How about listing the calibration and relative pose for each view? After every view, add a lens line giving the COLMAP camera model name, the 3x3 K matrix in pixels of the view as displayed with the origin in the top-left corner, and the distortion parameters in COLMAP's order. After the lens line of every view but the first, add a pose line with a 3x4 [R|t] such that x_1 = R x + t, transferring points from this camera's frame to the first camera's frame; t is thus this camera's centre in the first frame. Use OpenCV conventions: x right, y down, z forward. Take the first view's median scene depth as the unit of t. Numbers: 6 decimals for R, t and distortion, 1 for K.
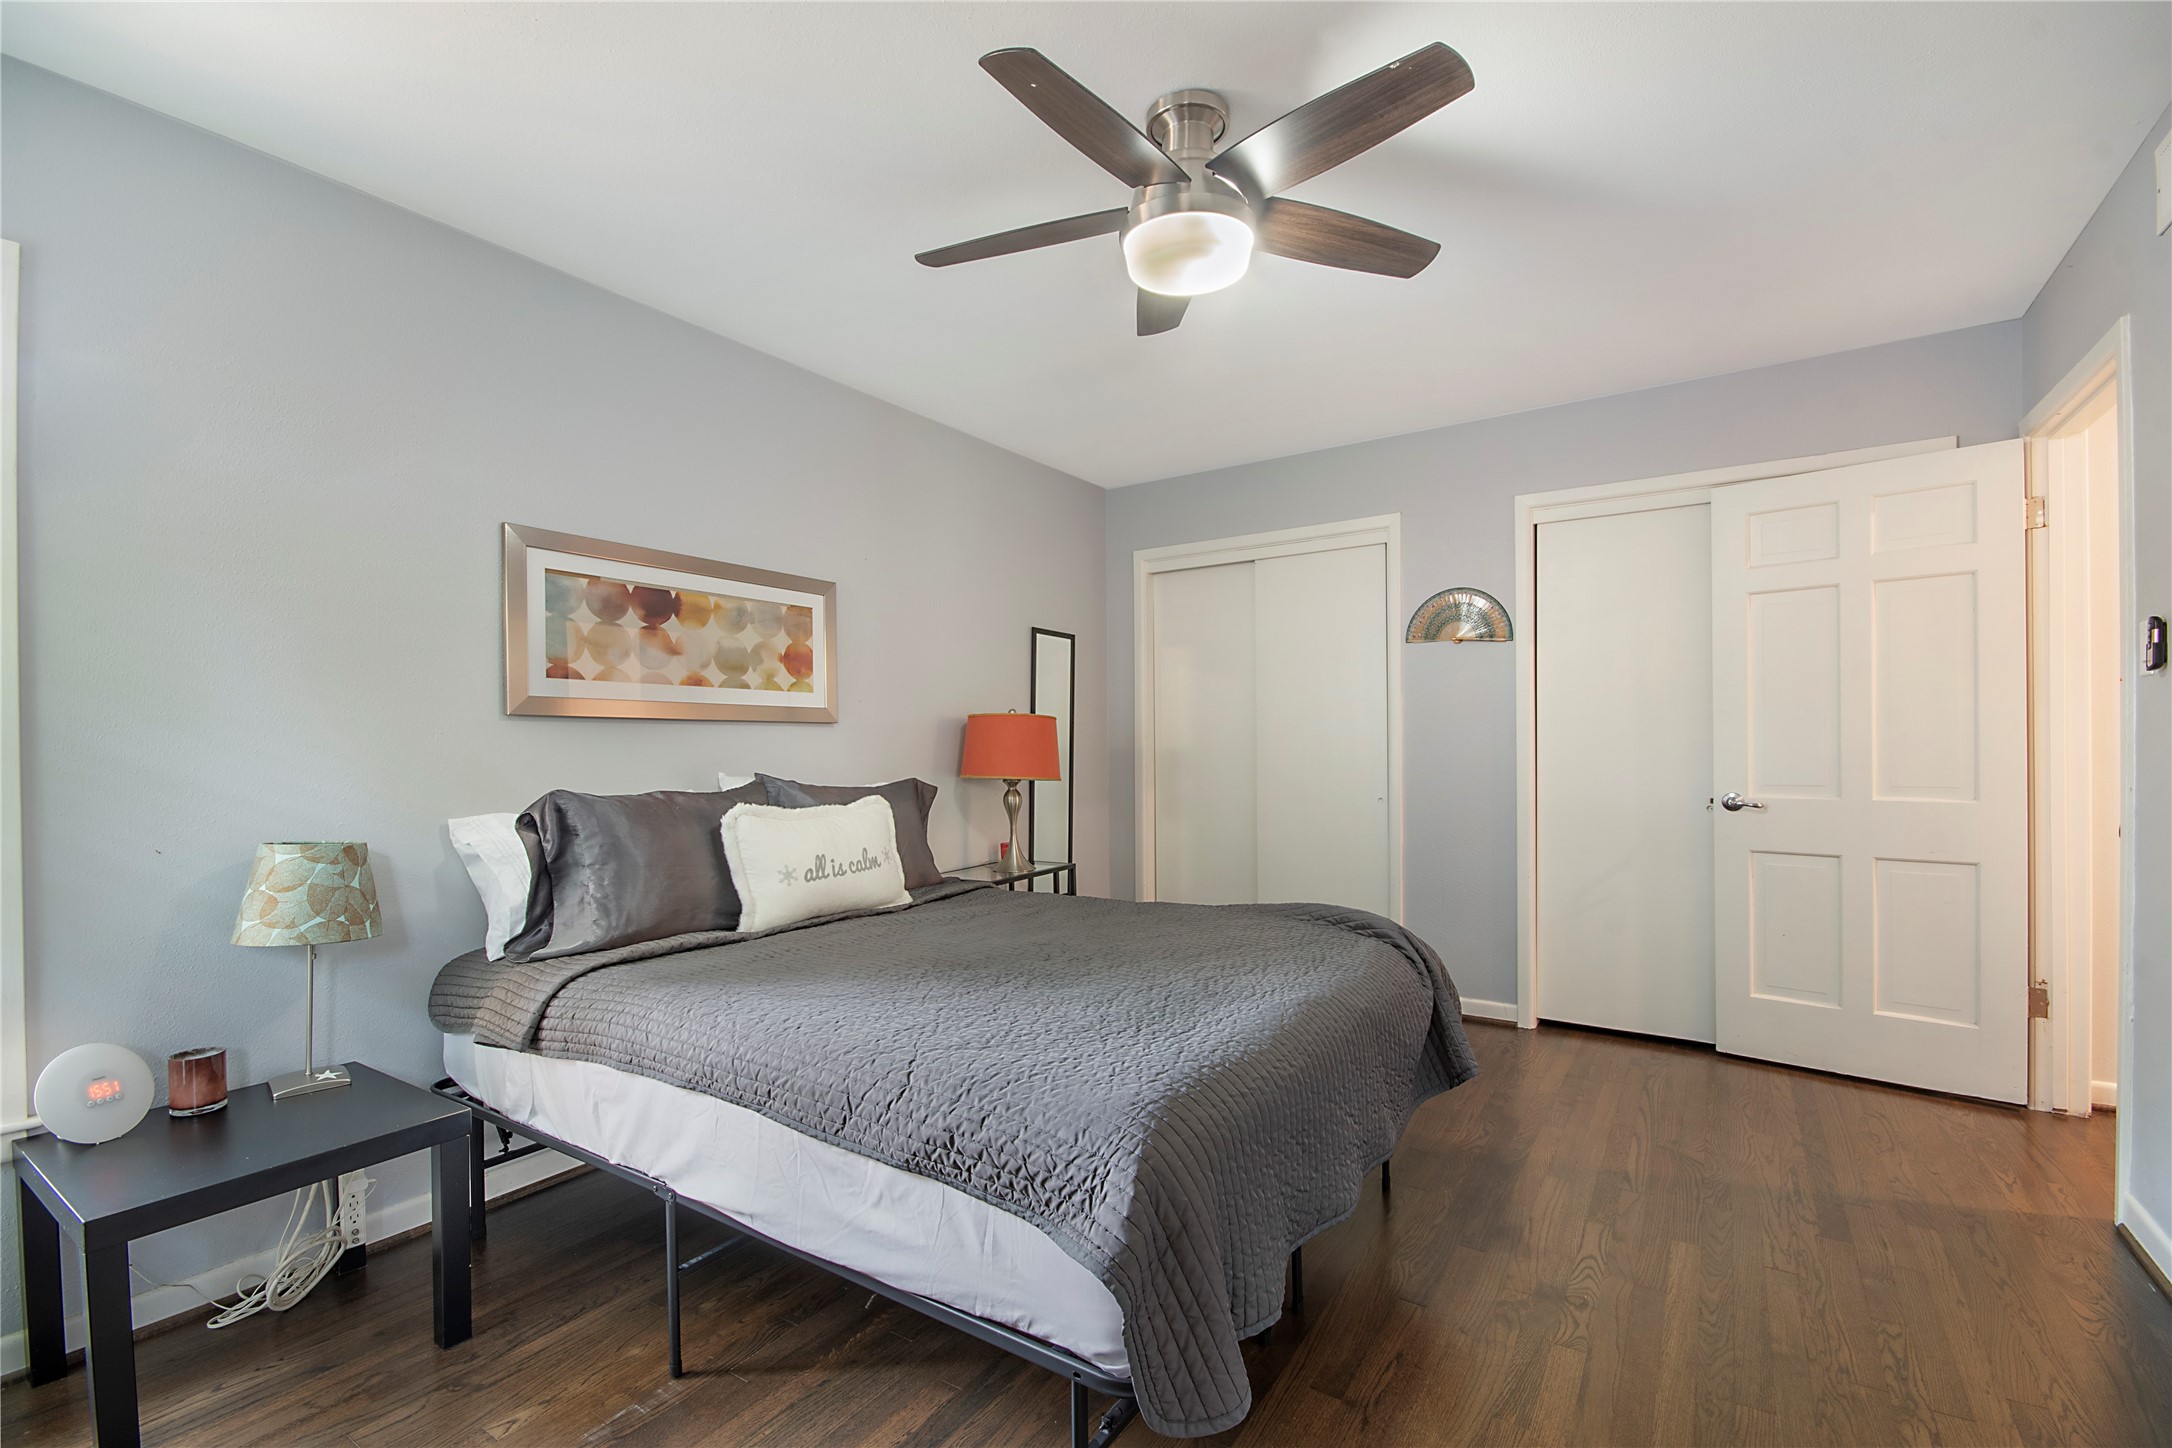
lens RADIAL K [[955.9, 0, 1079.7], [0, 955.9, 720.2], [0, 0, 1]] dist [0.007766, -0.006864]
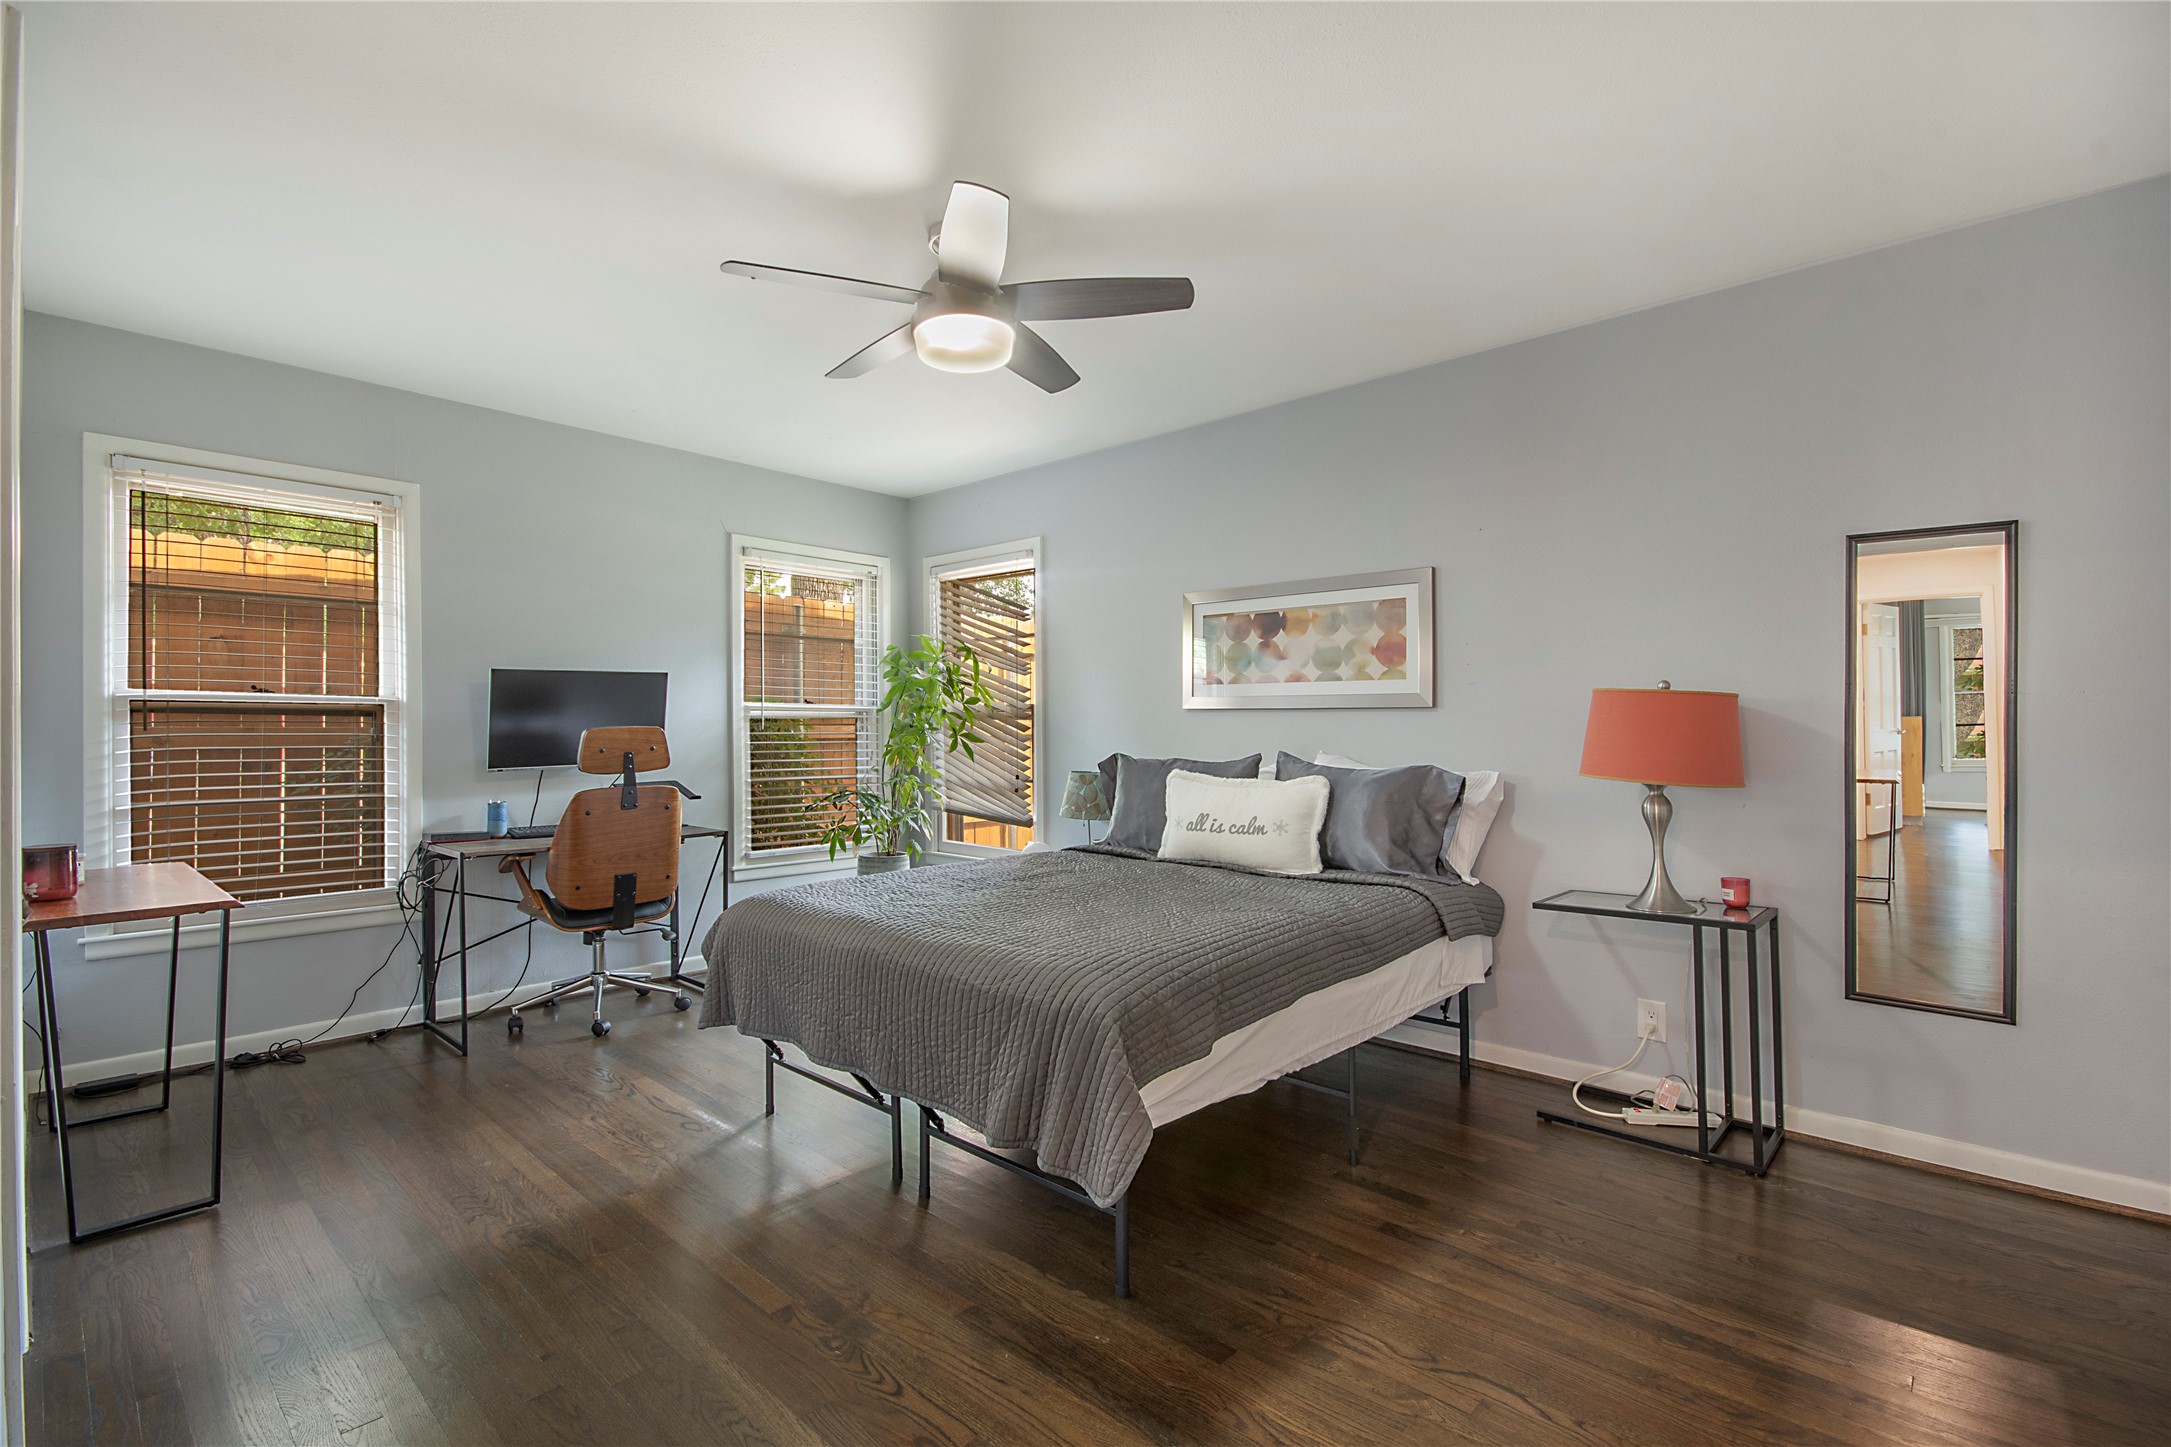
lens RADIAL K [[955.4, 0, 1084.3], [0, 955.4, 732.1], [0, 0, 1]] dist [0.007766, -0.006864]
pose [[-0.136921, 0.005936, -0.990564, 0.900368], [0.019318, 0.999808, 0.003321, 0.021038], [0.990394, -0.018680, -0.137009, 0.893733]]
